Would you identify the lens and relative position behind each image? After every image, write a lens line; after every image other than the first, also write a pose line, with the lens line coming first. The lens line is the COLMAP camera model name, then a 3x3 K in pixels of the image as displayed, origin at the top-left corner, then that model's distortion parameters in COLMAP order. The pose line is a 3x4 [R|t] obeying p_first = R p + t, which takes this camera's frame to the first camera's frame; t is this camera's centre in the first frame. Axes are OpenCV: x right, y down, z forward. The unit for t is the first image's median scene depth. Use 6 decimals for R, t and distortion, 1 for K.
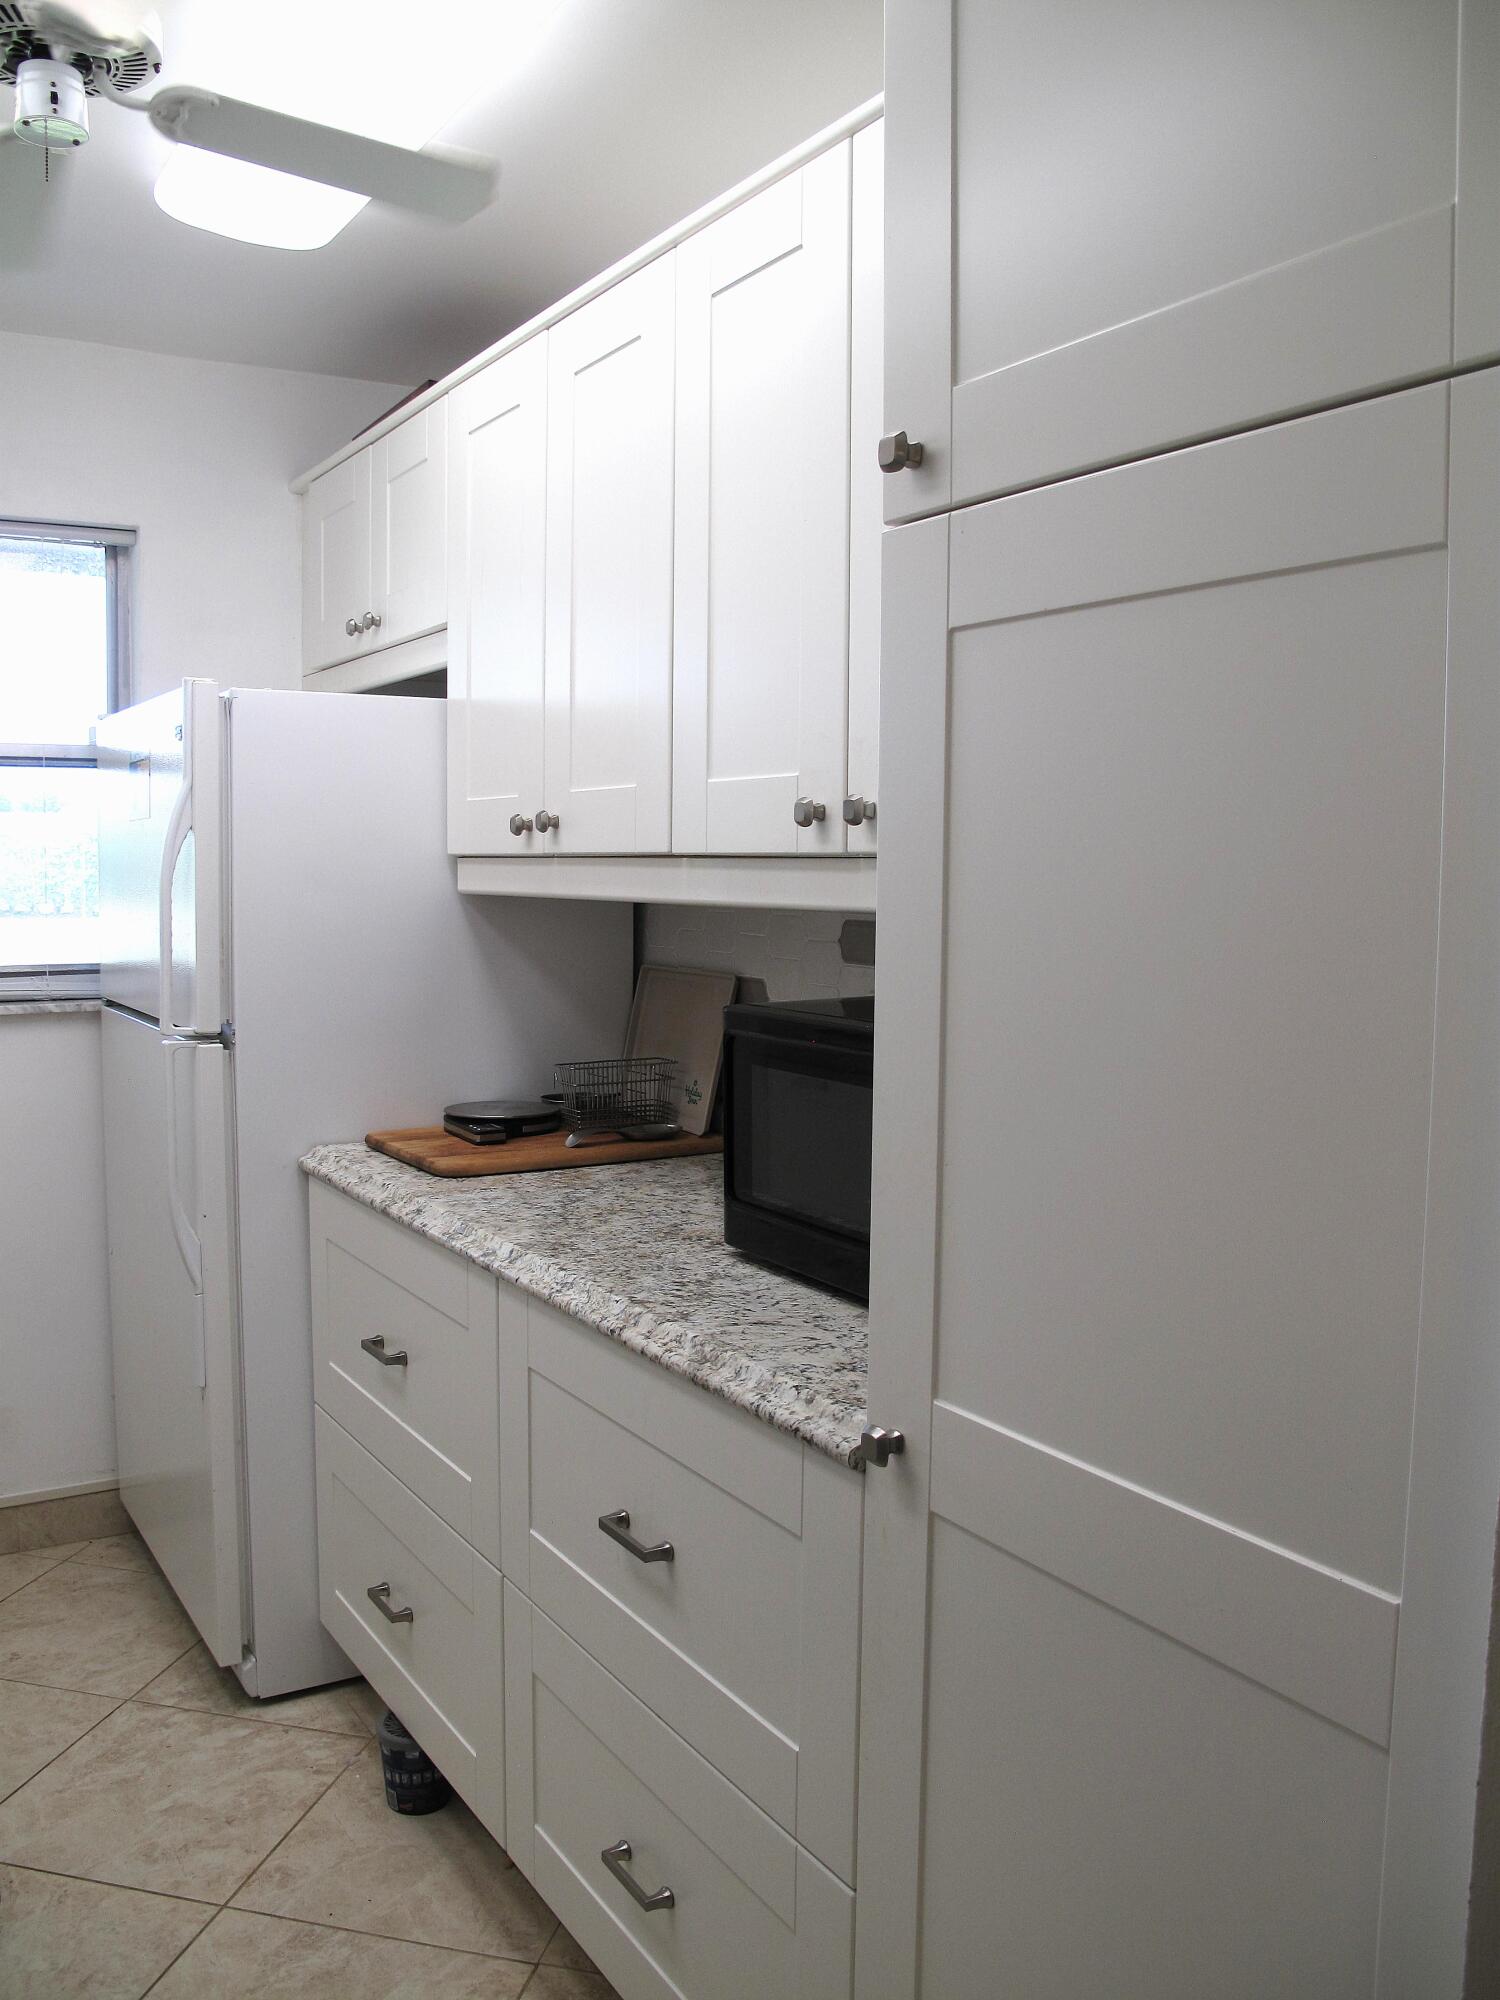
lens RADIAL K [[1668.7, 0, 750.0], [0, 1668.7, 1000.0], [0, 0, 1]] dist [-0.138483, 0.100167]
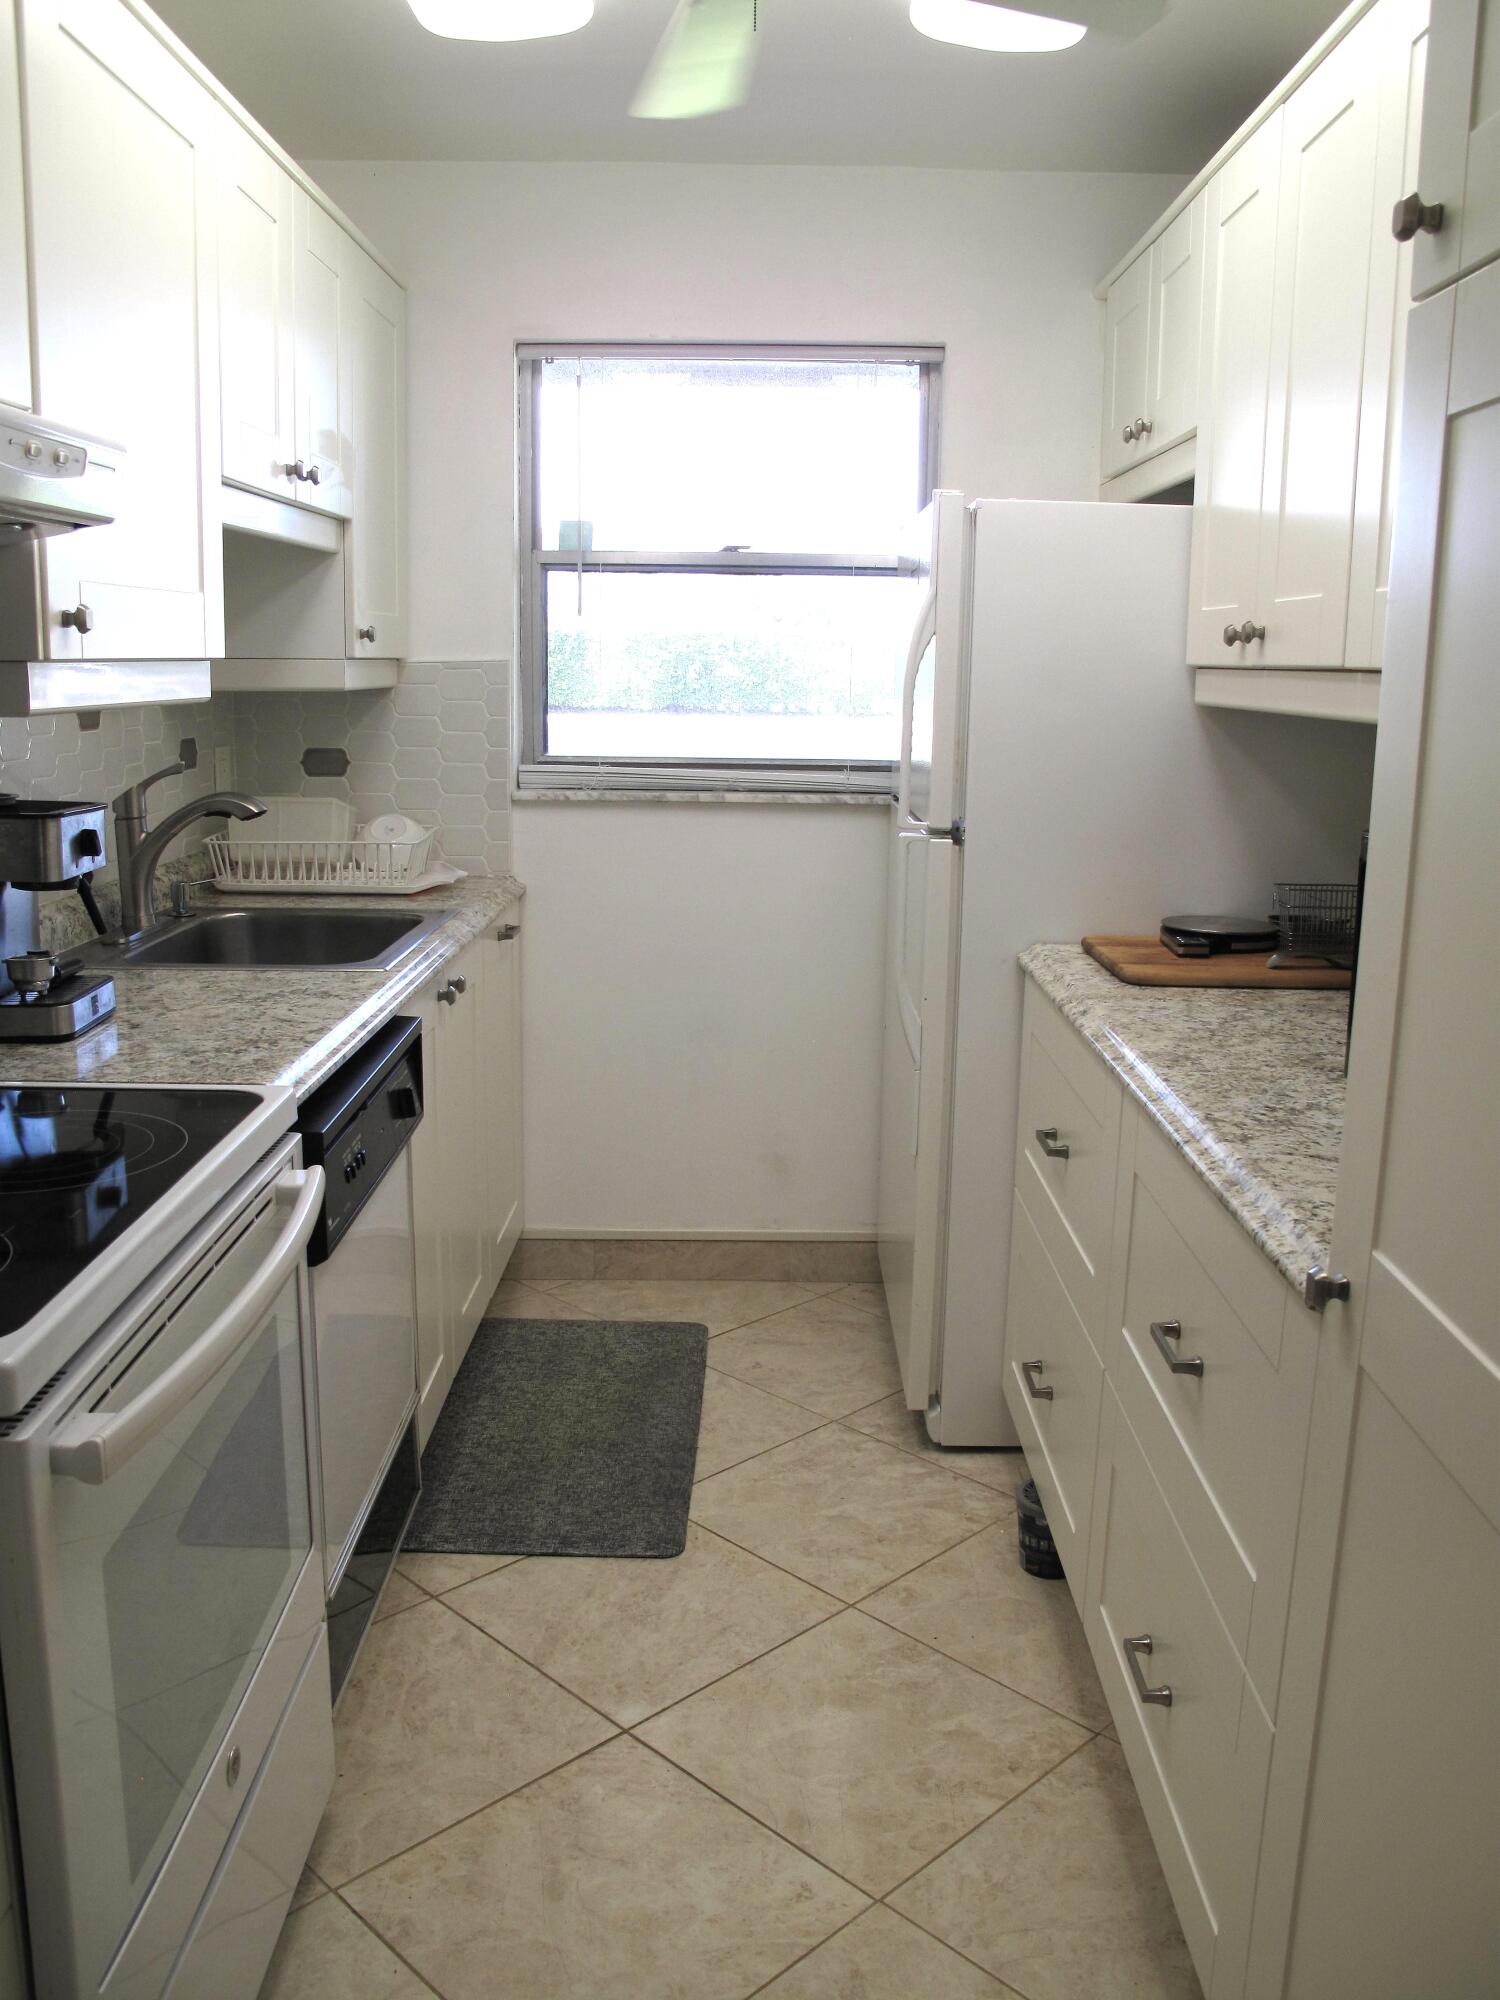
lens RADIAL K [[1663.7, 0, 754.2], [0, 1663.7, 1007.1], [0, 0, 1]] dist [-0.145760, 0.113514]
pose [[0.854549, 0.113081, -0.506911, 0.129527], [-0.053137, 0.989924, 0.131252, 0.000120], [0.516646, -0.085226, 0.851947, 0.015461]]
